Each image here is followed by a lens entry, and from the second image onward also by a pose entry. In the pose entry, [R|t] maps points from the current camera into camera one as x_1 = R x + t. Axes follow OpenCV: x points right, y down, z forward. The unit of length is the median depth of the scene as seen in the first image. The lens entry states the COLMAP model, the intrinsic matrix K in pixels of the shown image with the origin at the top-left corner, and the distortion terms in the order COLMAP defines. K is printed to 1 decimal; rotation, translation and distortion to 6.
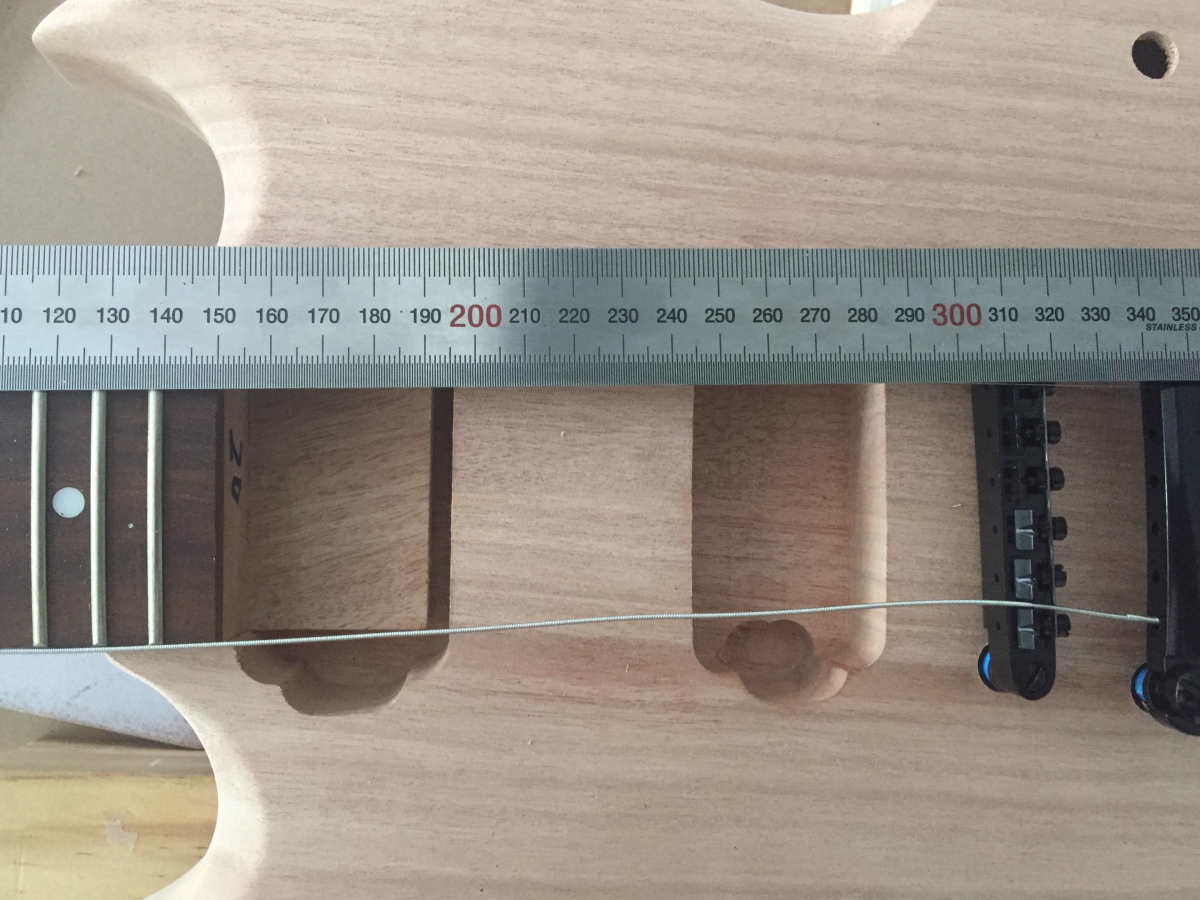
lens RADIAL K [[1083.8, 0, 600.0], [0, 1083.8, 450.0], [0, 0, 1]] dist [0.031393, -0.019902]
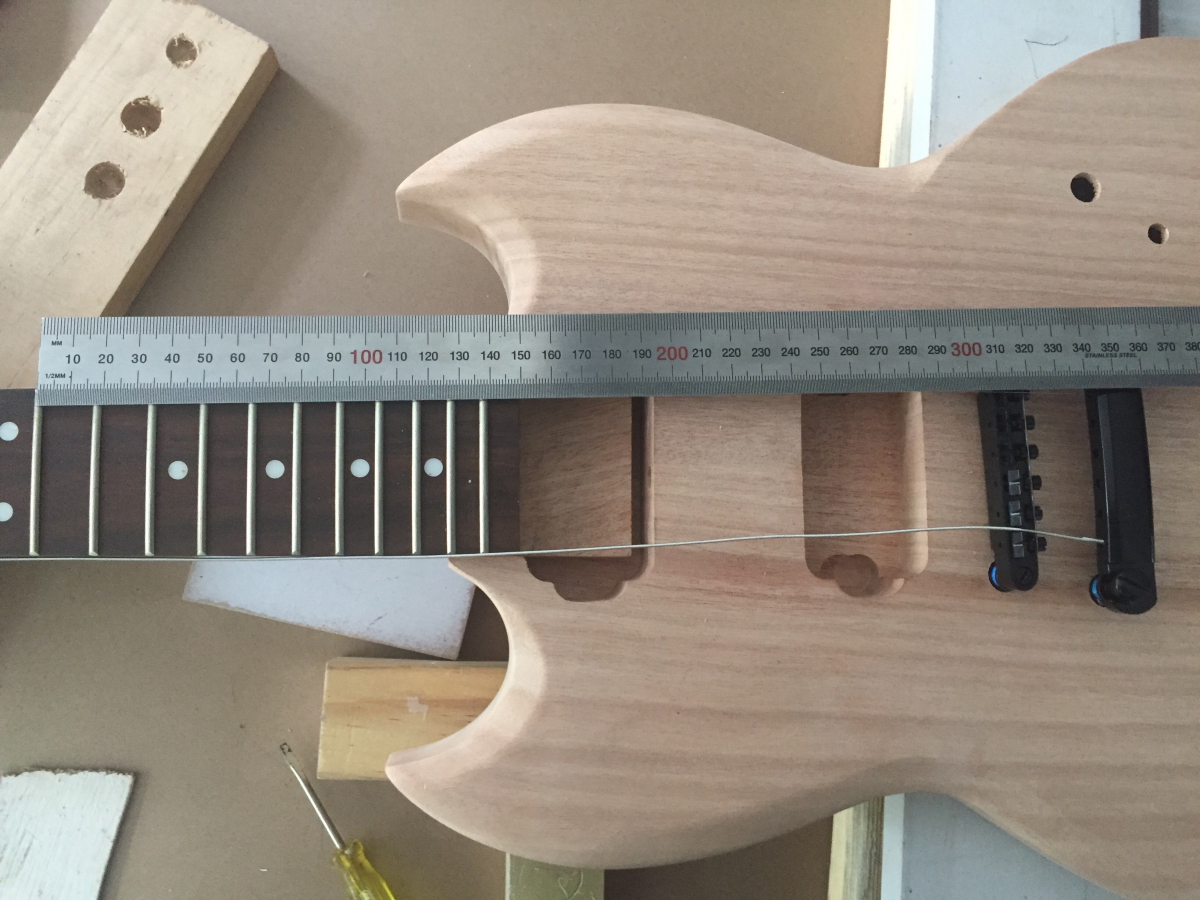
lens RADIAL K [[1007.5, 0, 600.0], [0, 1007.5, 450.0], [0, 0, 1]] dist [0.030439, -0.006597]
pose [[0.999739, -0.013676, -0.018286, -0.185114], [0.012205, 0.996860, -0.078243, 0.131890], [0.019298, 0.077999, 0.996767, -0.483394]]
